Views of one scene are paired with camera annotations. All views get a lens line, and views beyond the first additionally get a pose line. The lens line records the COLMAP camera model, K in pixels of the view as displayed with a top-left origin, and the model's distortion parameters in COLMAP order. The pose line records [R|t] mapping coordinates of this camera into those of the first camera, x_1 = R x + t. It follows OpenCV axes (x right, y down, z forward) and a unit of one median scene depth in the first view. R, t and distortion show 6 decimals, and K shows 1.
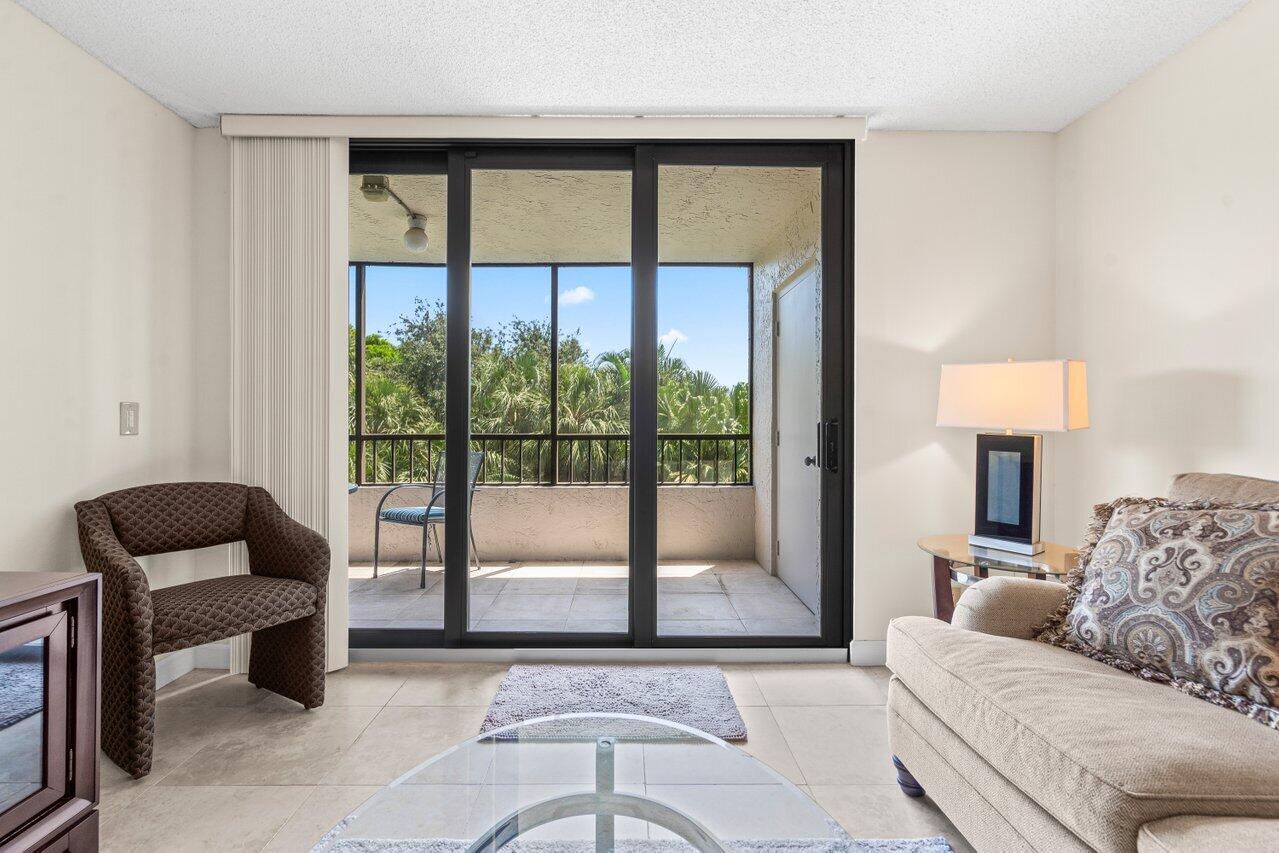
lens RADIAL K [[587.2, 0, 633.7], [0, 587.2, 426.1], [0, 0, 1]] dist [0.004211, -0.000379]
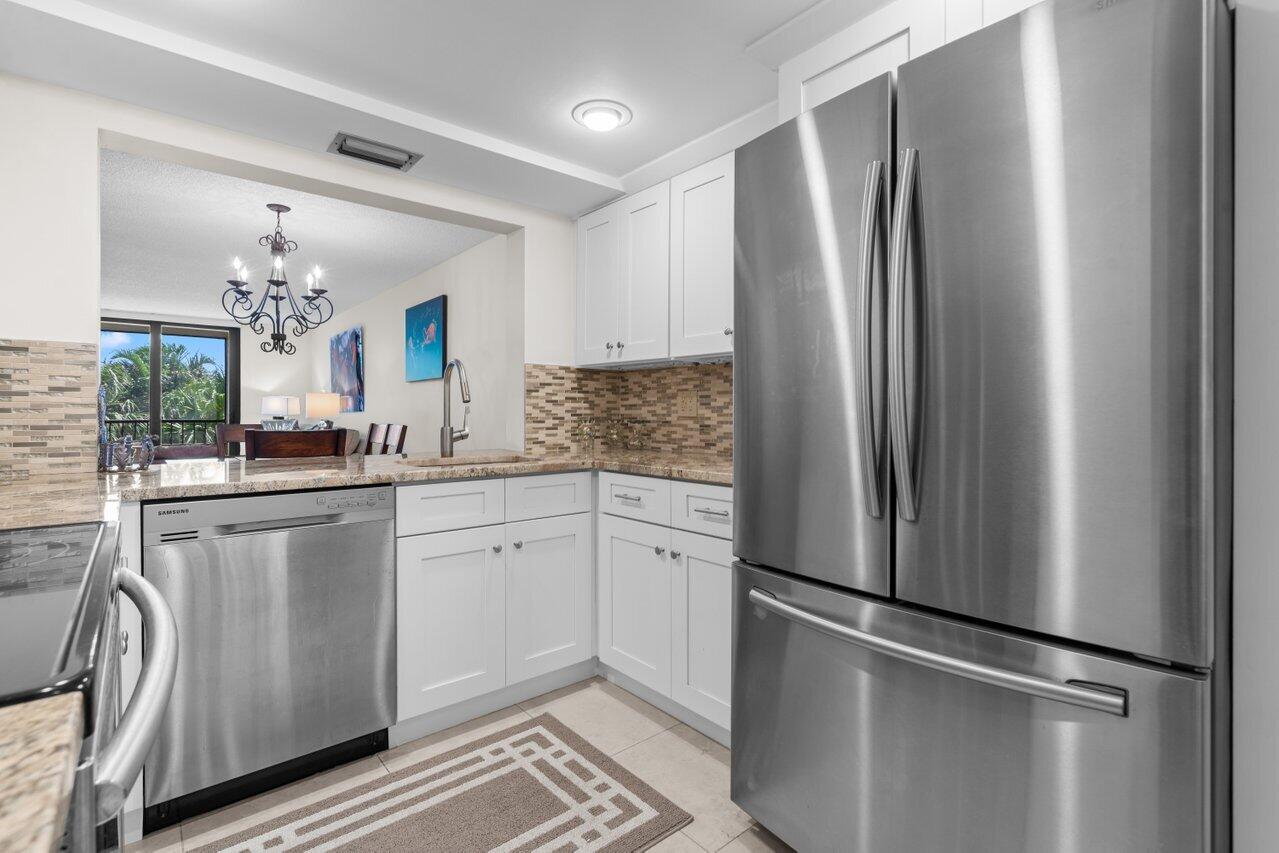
lens RADIAL K [[587.2, 0, 646.6], [0, 587.2, 424.6], [0, 0, 1]] dist [0.004211, -0.000379]
pose [[0.761661, 0.003345, 0.647967, -0.015490], [-0.001414, 0.999993, -0.003500, 0.014502], [-0.647974, 0.001749, 0.761660, -0.462944]]
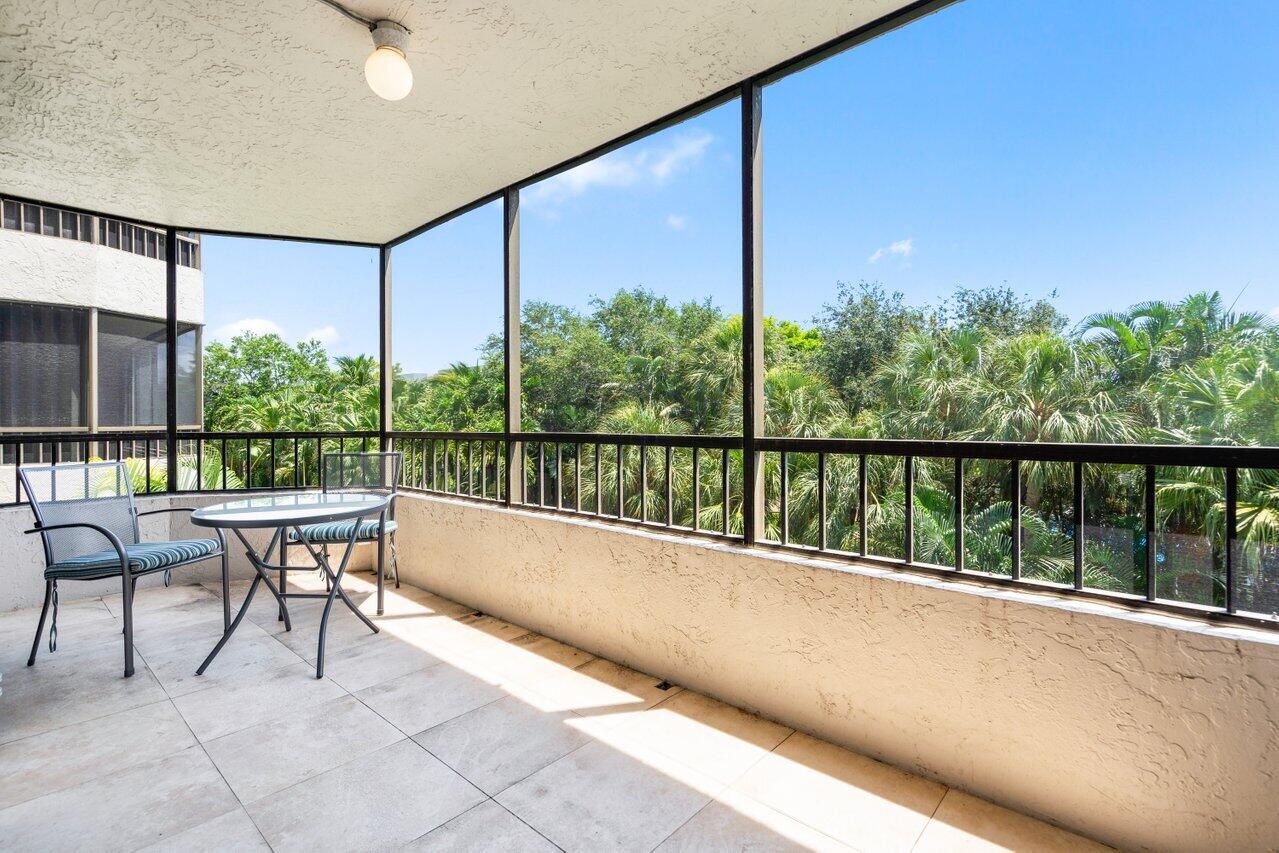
lens RADIAL K [[587.2, 0, 637.9], [0, 587.2, 422.6], [0, 0, 1]] dist [0.004211, -0.000379]
pose [[0.734773, 0.002769, -0.678308, 0.029238], [-0.001391, 0.999996, 0.002576, -0.000021], [0.678312, -0.000950, 0.734773, 0.138390]]
